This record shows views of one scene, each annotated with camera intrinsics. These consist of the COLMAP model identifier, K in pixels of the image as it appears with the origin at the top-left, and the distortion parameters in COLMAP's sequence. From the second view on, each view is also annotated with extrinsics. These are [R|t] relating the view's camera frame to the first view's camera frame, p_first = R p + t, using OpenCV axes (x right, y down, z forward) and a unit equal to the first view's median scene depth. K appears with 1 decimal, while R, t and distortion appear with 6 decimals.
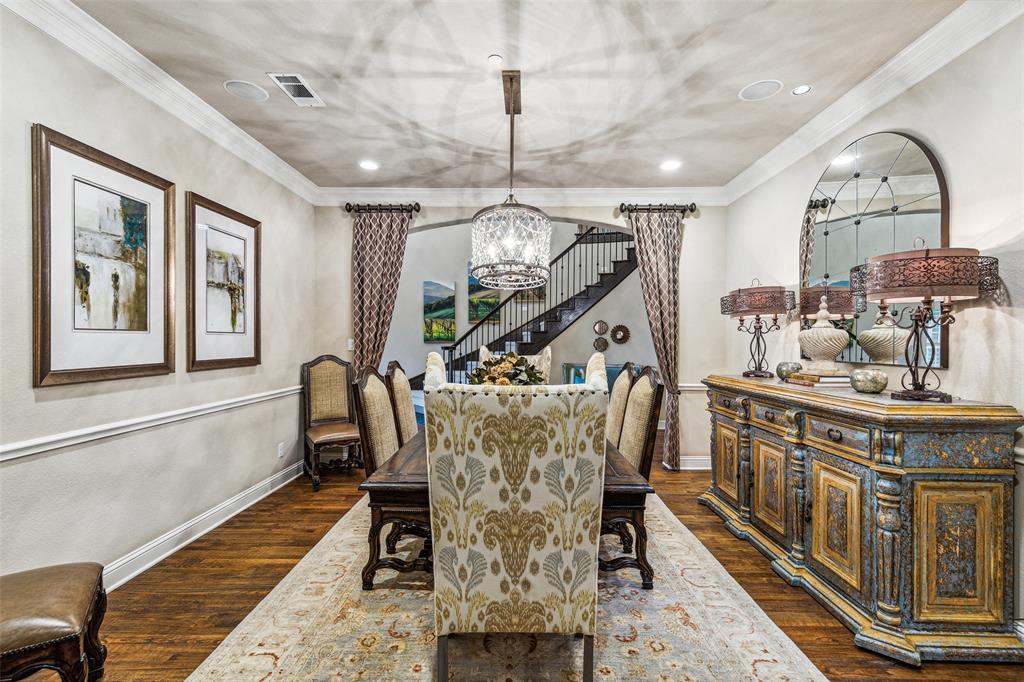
lens RADIAL K [[464.2, 0, 512.4], [0, 464.2, 342.6], [0, 0, 1]] dist [0.010587, -0.000200]
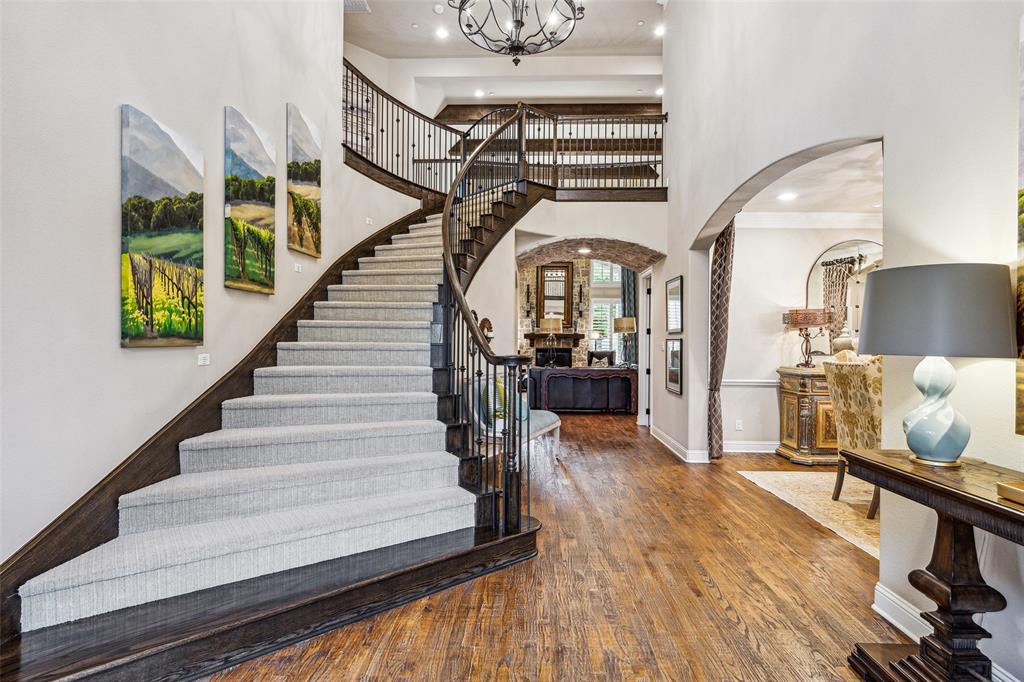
lens RADIAL K [[537.5, 0, 513.5], [0, 537.5, 340.6], [0, 0, 1]] dist [-0.002564, -0.000286]
pose [[0.010375, -0.004394, 0.999937, -0.485109], [-0.003562, 0.999984, 0.004431, -0.005271], [-0.999940, -0.003608, 0.010359, 0.785527]]
